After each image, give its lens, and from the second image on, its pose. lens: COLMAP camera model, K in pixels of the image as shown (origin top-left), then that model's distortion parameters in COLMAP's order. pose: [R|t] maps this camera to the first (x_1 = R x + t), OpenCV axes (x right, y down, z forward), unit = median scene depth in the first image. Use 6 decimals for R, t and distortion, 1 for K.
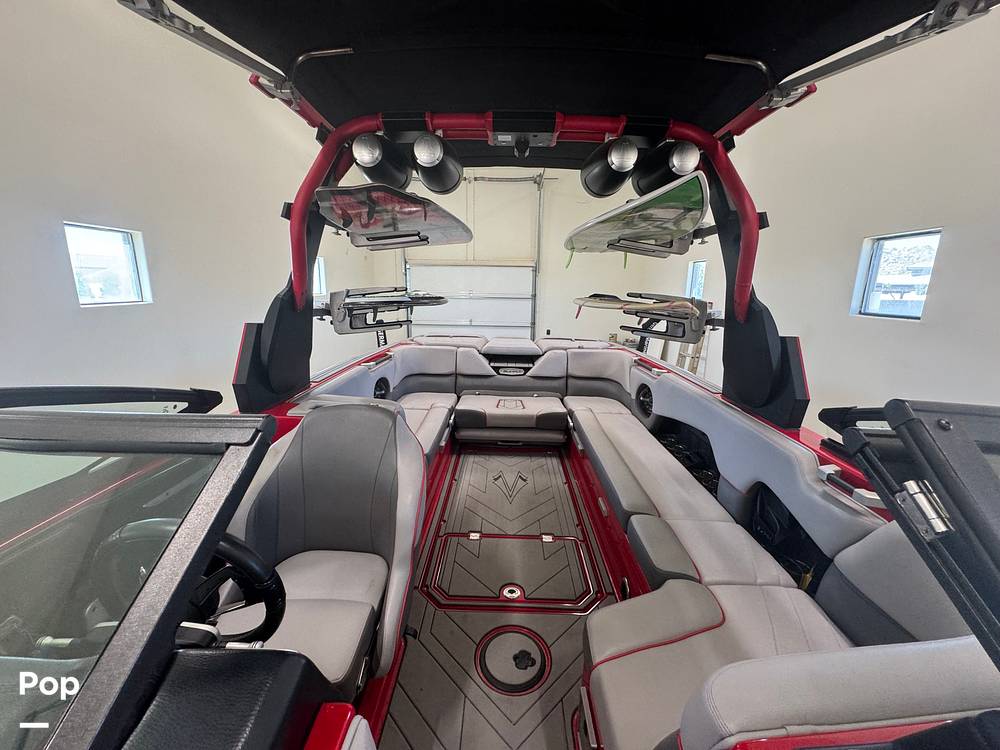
lens RADIAL K [[394.5, 0, 500.4], [0, 394.5, 371.7], [0, 0, 1]] dist [-0.002770, -0.000261]
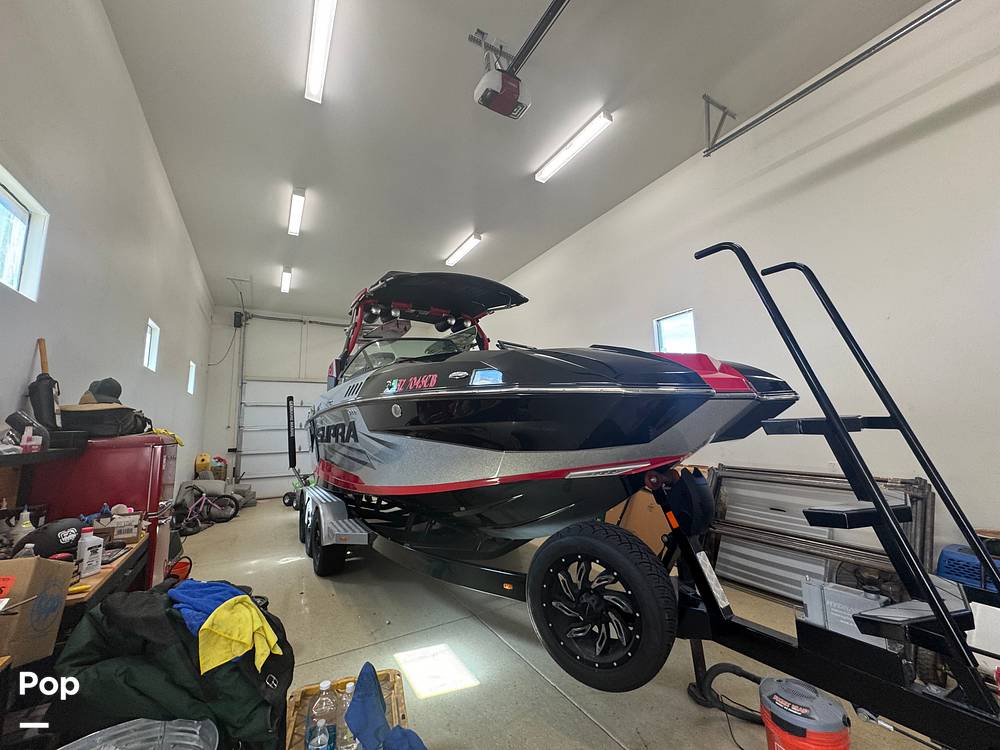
lens RADIAL K [[394.5, 0, 500.4], [0, 394.5, 371.7], [0, 0, 1]] dist [-0.002770, -0.000261]
pose [[0.843399, 0.040747, 0.535741, -0.601327], [0.151615, 0.938548, -0.310065, 0.523185], [-0.515453, 0.342734, 0.785393, -0.923094]]
